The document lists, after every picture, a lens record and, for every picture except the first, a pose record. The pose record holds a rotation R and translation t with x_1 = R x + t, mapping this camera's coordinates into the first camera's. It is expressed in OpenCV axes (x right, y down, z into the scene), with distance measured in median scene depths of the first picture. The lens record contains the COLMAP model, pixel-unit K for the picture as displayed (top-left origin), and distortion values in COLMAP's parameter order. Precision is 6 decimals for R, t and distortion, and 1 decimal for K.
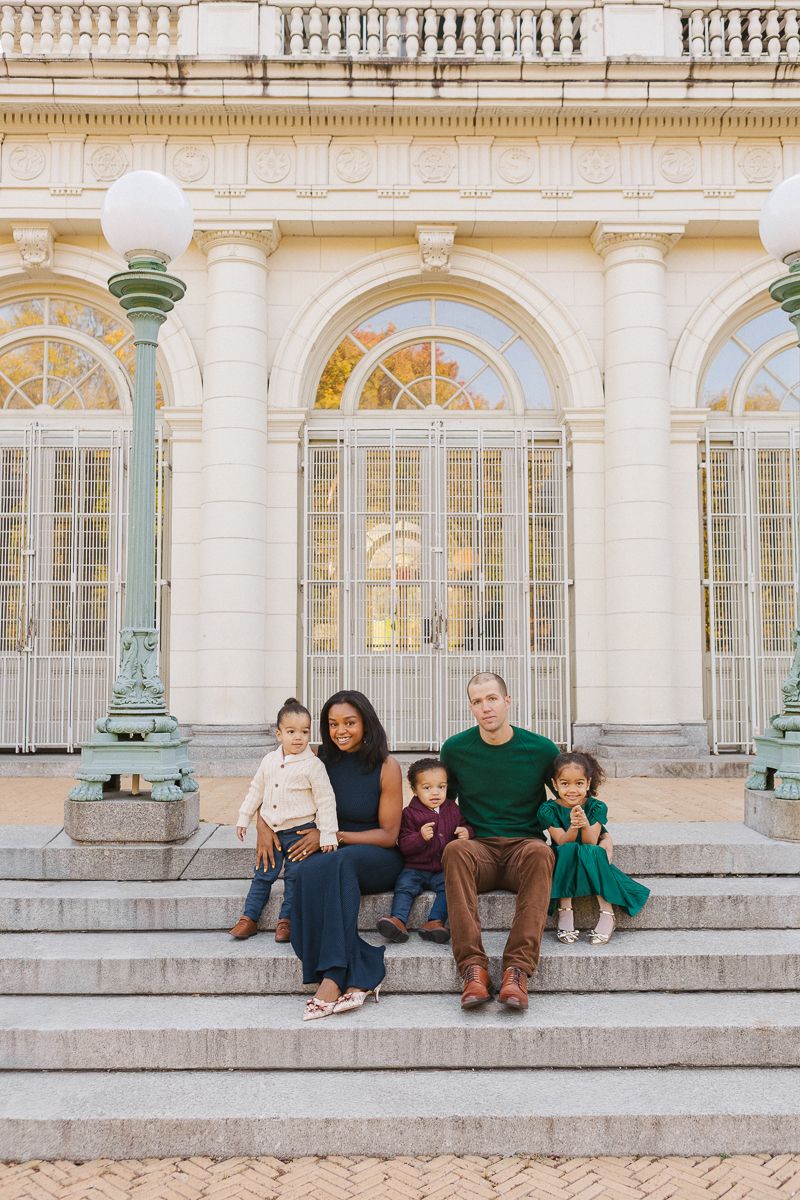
lens RADIAL K [[1091.2, 0, 401.0], [0, 1091.2, 594.7], [0, 0, 1]] dist [0.003903, 0.000000]
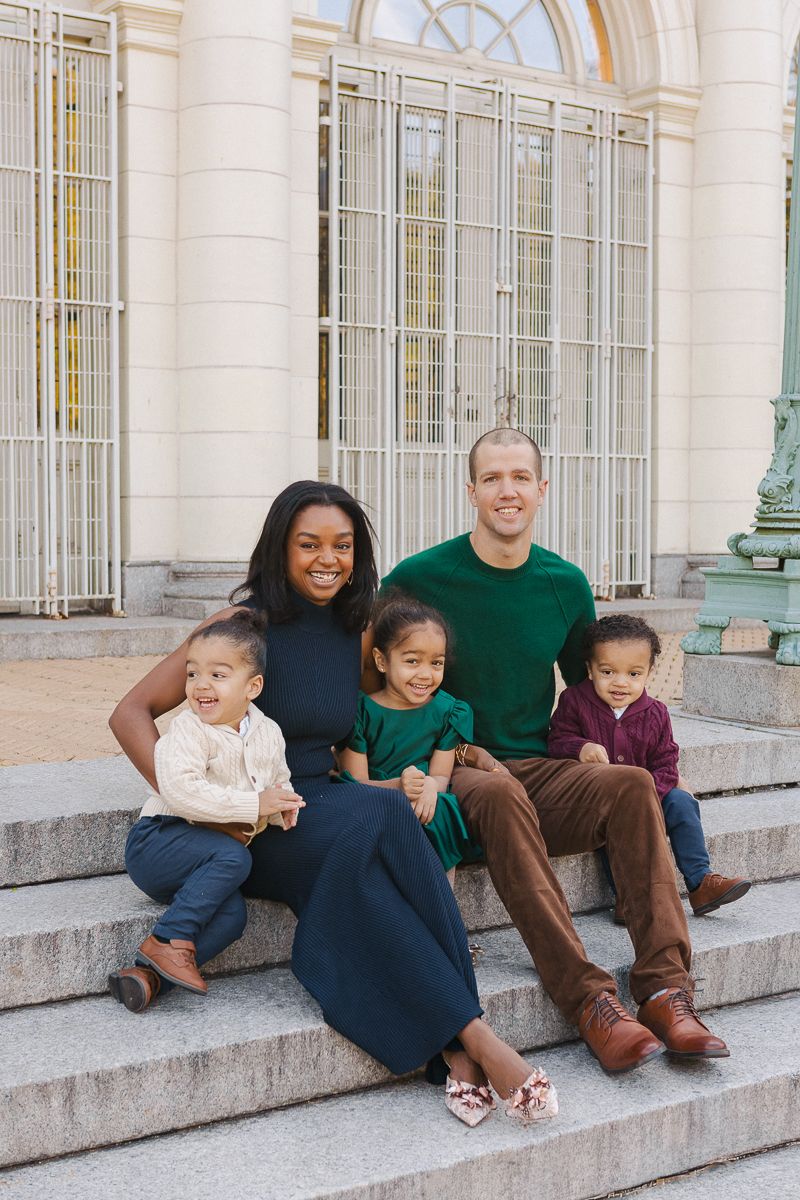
lens RADIAL K [[1776.1, 0, 397.1], [0, 1776.1, 603.9], [0, 0, 1]] dist [-0.030781, 0.000000]
pose [[0.824046, -0.024972, 0.565972, -0.243362], [-0.050908, 0.991722, 0.117879, 0.025179], [-0.564231, -0.125950, 0.815953, 0.175125]]
